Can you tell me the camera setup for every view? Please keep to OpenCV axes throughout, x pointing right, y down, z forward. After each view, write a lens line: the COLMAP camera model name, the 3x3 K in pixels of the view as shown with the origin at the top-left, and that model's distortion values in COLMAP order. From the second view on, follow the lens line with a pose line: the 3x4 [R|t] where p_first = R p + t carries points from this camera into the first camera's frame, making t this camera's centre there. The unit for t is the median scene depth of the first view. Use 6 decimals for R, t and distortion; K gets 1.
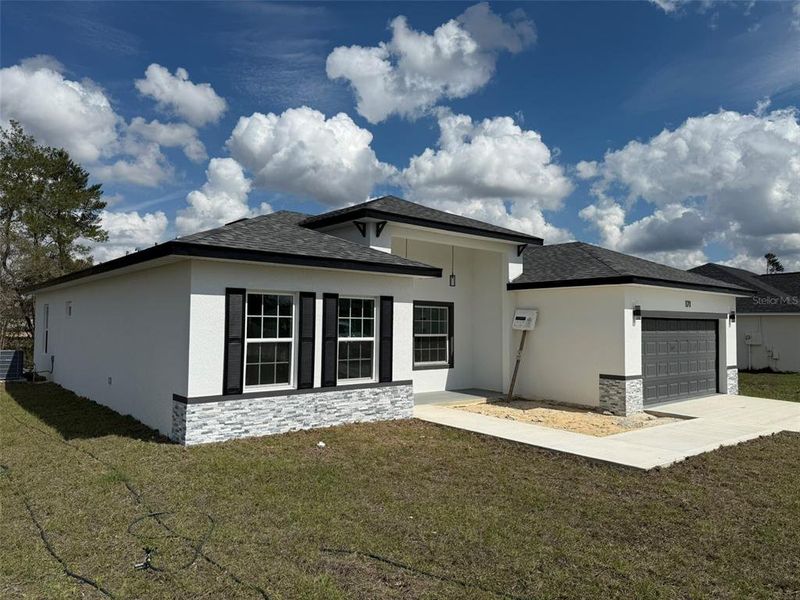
lens RADIAL K [[550.7, 0, 400.0], [0, 550.7, 300.0], [0, 0, 1]] dist [0.173160, -0.306778]
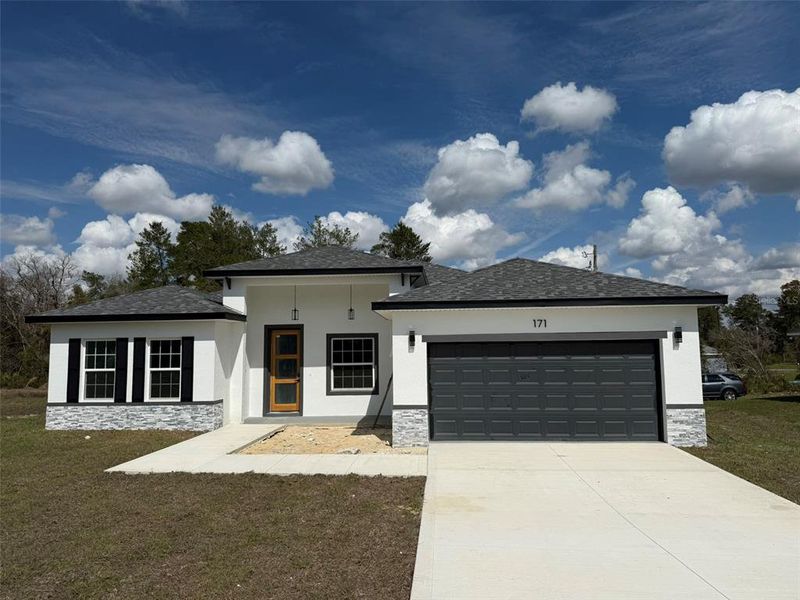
lens RADIAL K [[559.6, 0, 400.0], [0, 559.6, 300.0], [0, 0, 1]] dist [0.080065, -0.100489]
pose [[0.716959, -0.083236, -0.692128, 1.388124], [0.052030, 0.996466, -0.065939, 0.022961], [0.695171, 0.011265, 0.718756, 0.399052]]
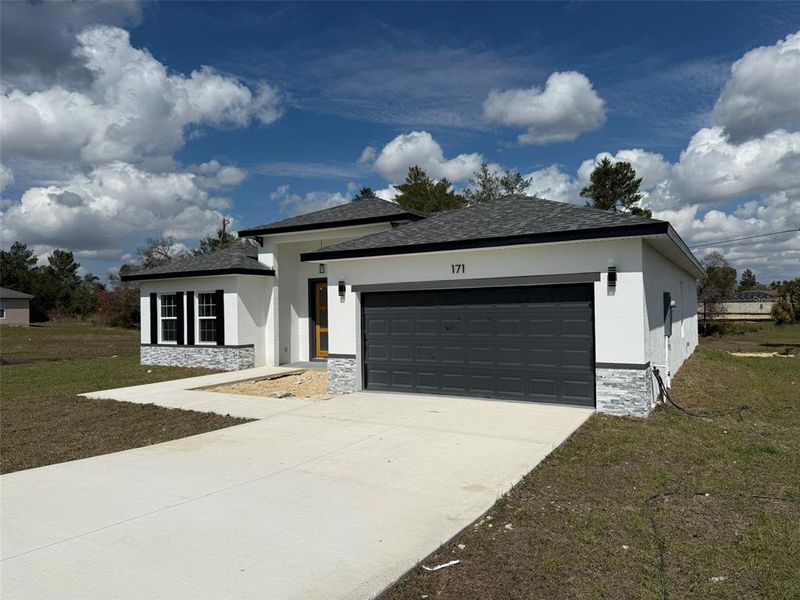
lens RADIAL K [[550.7, 0, 400.0], [0, 550.7, 300.0], [0, 0, 1]] dist [0.173160, -0.306778]
pose [[0.336554, -0.028534, -0.941232, 1.734133], [0.065922, 0.997802, -0.006677, 0.069366], [0.939354, -0.059800, 0.337696, 1.011523]]
